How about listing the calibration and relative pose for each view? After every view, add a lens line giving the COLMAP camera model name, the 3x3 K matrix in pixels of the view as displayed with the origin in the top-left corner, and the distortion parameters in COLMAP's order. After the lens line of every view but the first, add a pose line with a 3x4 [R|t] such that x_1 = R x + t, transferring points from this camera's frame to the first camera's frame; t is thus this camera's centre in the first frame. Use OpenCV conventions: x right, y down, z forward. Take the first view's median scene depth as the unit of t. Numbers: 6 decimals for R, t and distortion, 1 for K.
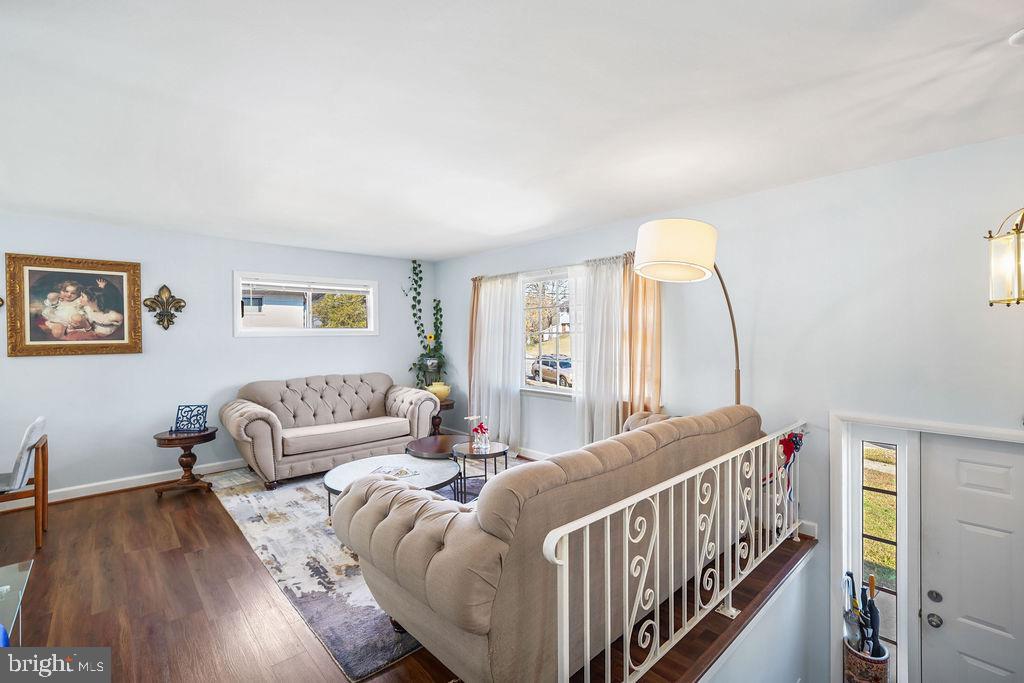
lens RADIAL K [[456.0, 0, 511.4], [0, 456.0, 341.3], [0, 0, 1]] dist [-0.004329, -0.000174]
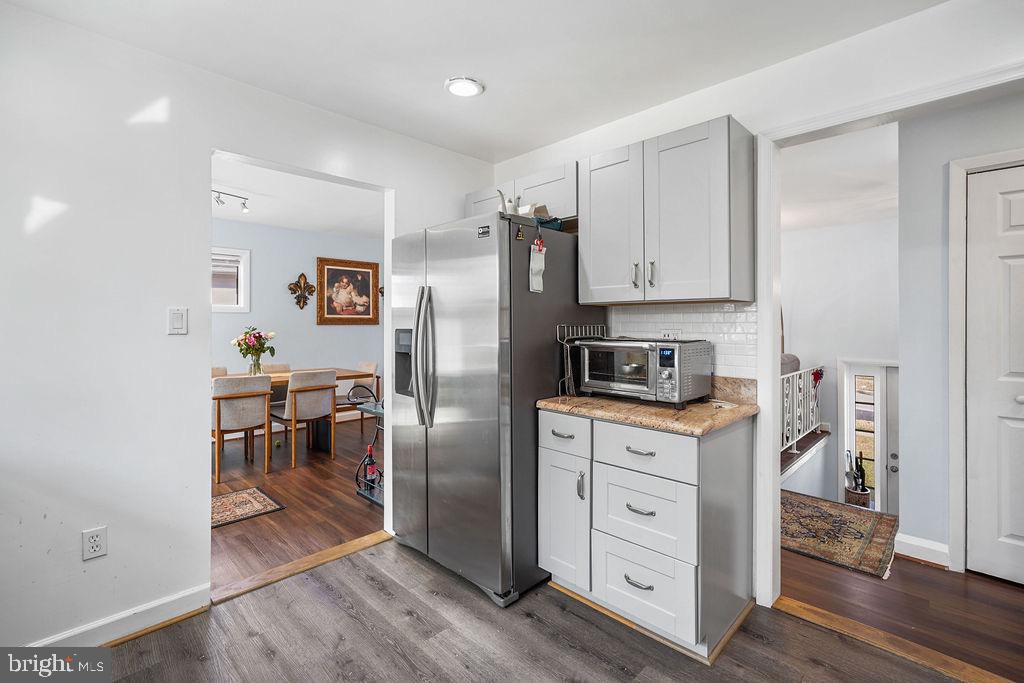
lens RADIAL K [[456.0, 0, 528.2], [0, 456.0, 316.8], [0, 0, 1]] dist [-0.004329, -0.000174]
pose [[0.998610, 0.009945, 0.051765, -0.444477], [-0.008912, 0.999757, -0.020154, 0.028940], [-0.051953, 0.019665, 0.998456, -0.529728]]
